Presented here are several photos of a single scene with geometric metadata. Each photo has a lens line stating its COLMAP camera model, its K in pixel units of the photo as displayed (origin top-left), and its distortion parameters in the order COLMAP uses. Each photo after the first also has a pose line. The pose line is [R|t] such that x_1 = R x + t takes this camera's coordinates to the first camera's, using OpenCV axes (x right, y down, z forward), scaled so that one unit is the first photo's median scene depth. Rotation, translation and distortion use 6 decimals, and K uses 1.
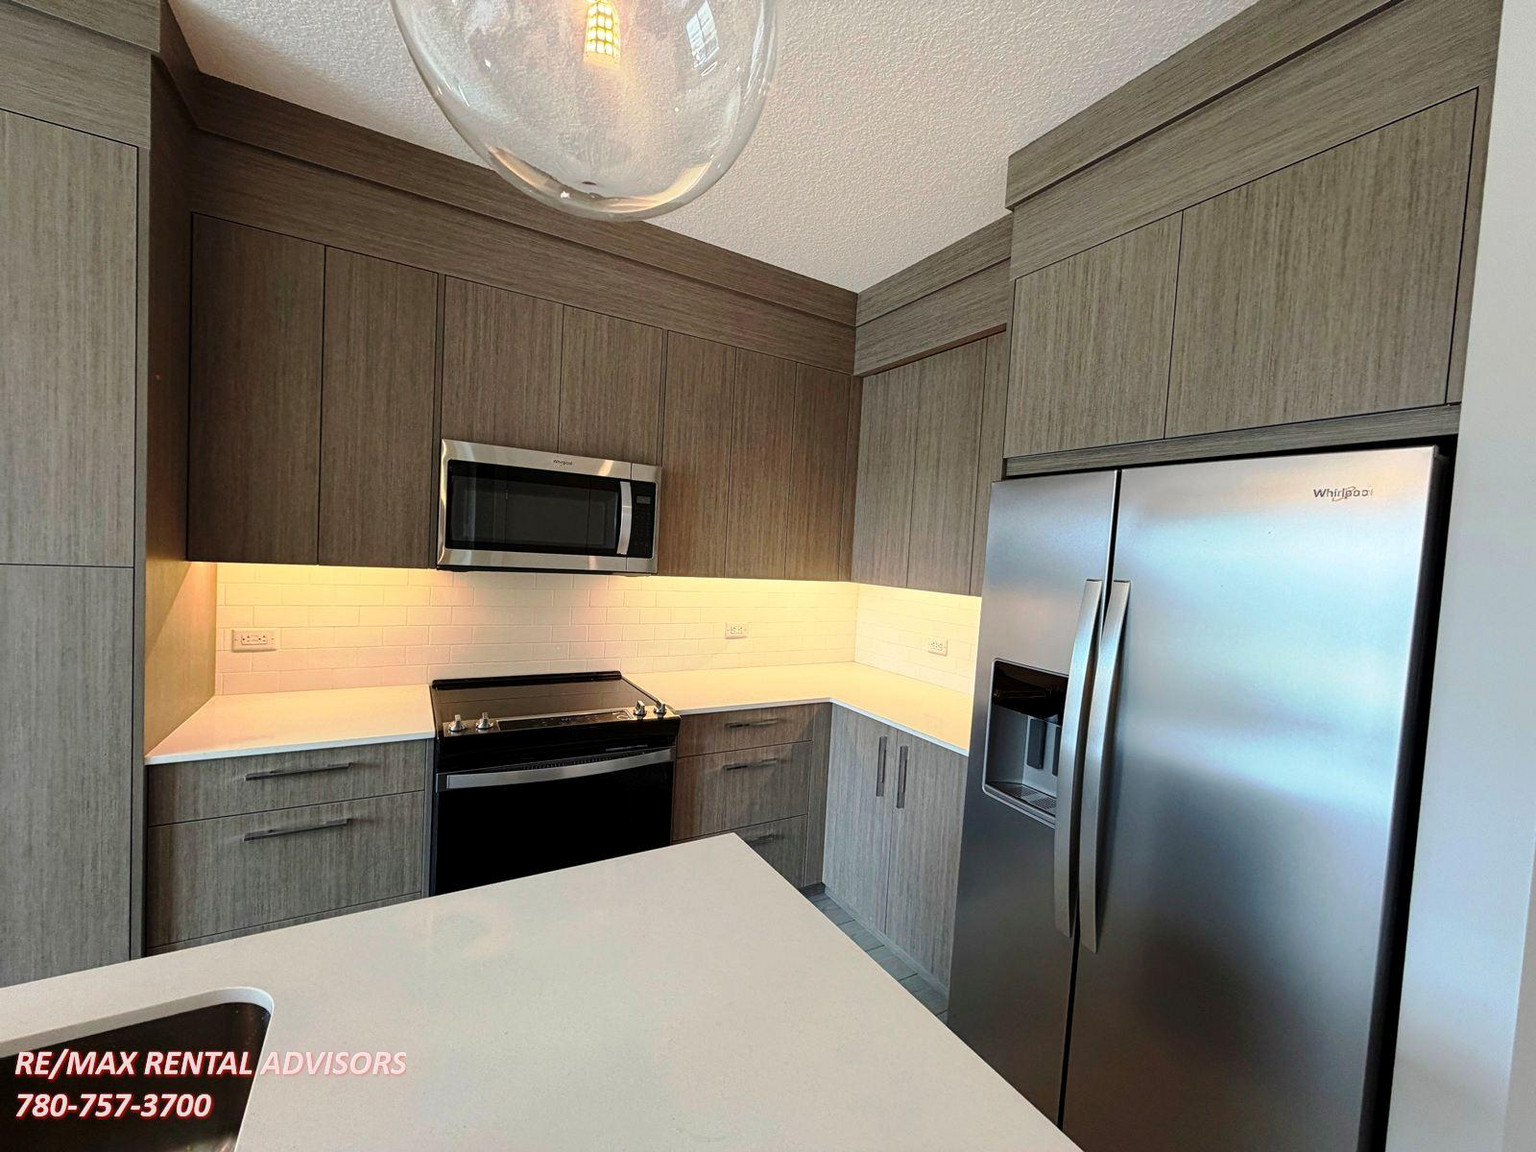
lens RADIAL K [[610.5, 0, 763.7], [0, 610.5, 577.9], [0, 0, 1]] dist [-0.000251, 0.000191]
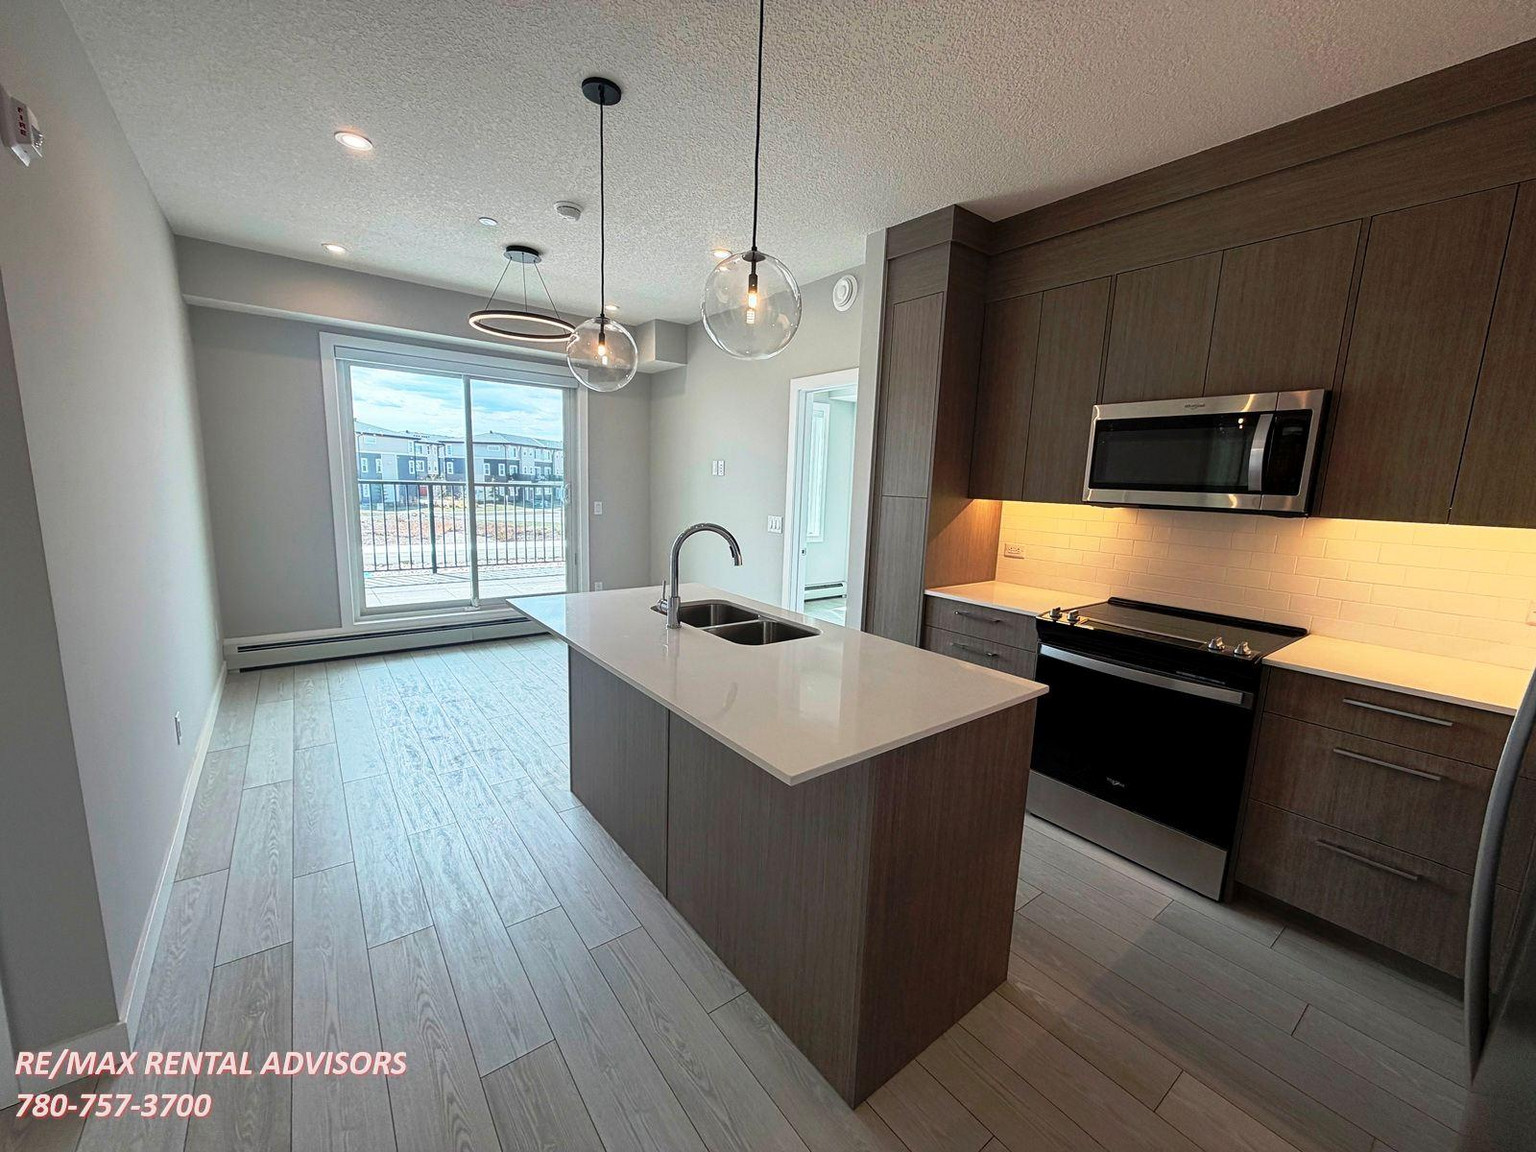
lens RADIAL K [[610.5, 0, 763.7], [0, 610.5, 577.9], [0, 0, 1]] dist [-0.000251, 0.000191]
pose [[0.124524, 0.105160, -0.986628, 0.716416], [-0.071545, 0.992731, 0.096781, 0.066603], [0.989634, 0.058537, 0.131142, 0.132840]]
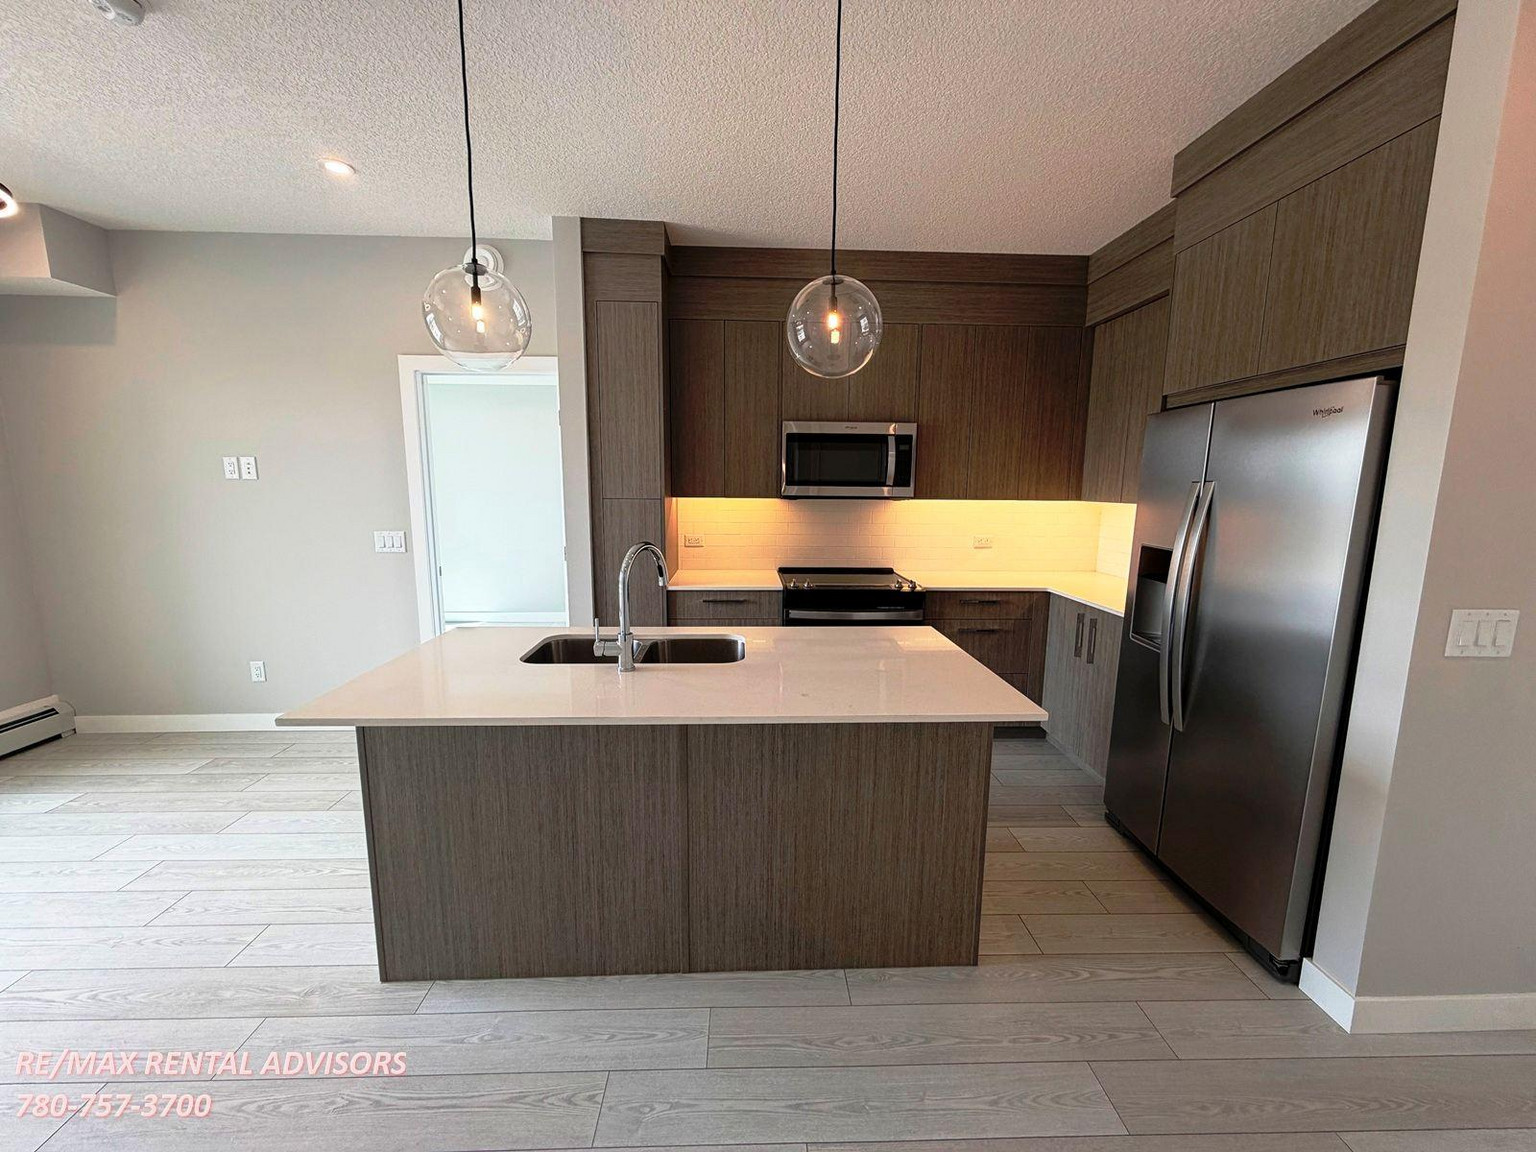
lens RADIAL K [[610.5, 0, 763.7], [0, 610.5, 577.9], [0, 0, 1]] dist [-0.000251, 0.000191]
pose [[0.880031, 0.022727, -0.474373, 0.243566], [0.020583, 0.996090, 0.085908, 0.061069], [0.474471, -0.085366, 0.876122, -0.553198]]
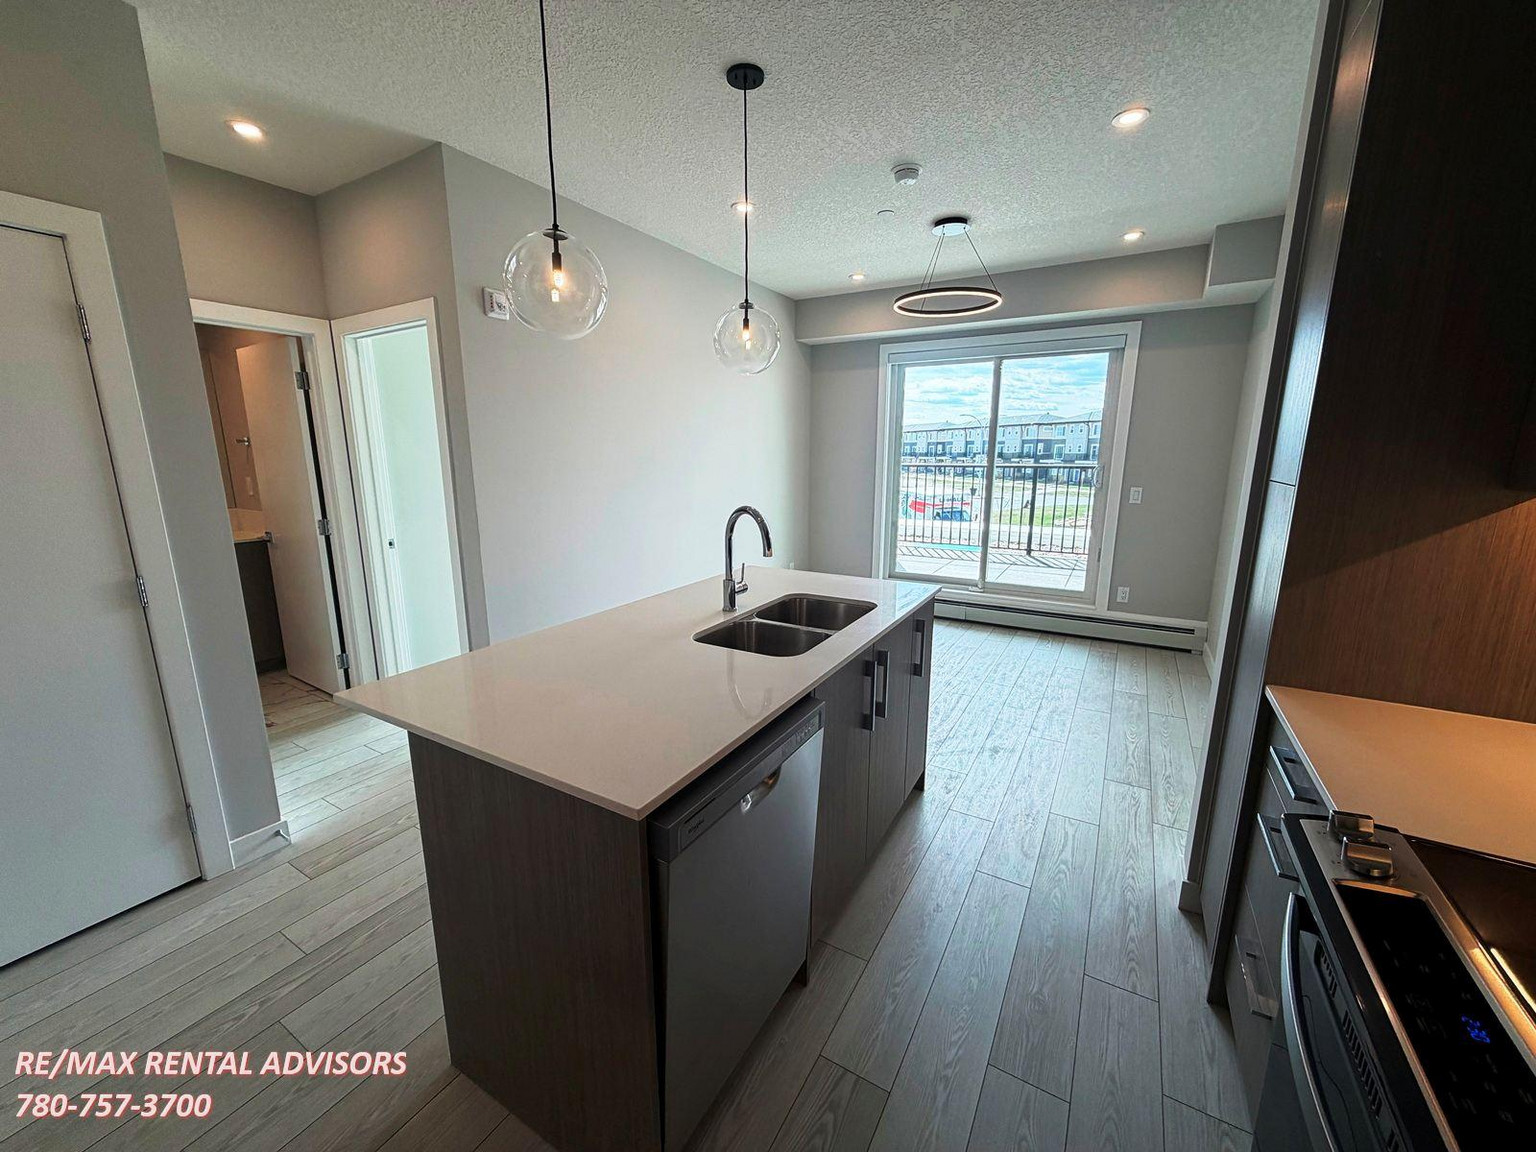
lens RADIAL K [[612.1, 0, 768.0], [0, 612.1, 576.0], [0, 0, 1]] dist [-0.000060, 0.000071]
pose [[-0.870377, 0.043672, -0.490445, 0.107050], [-0.070308, 0.974829, 0.211578, -0.017069], [0.487340, 0.218635, -0.845398, 1.039683]]
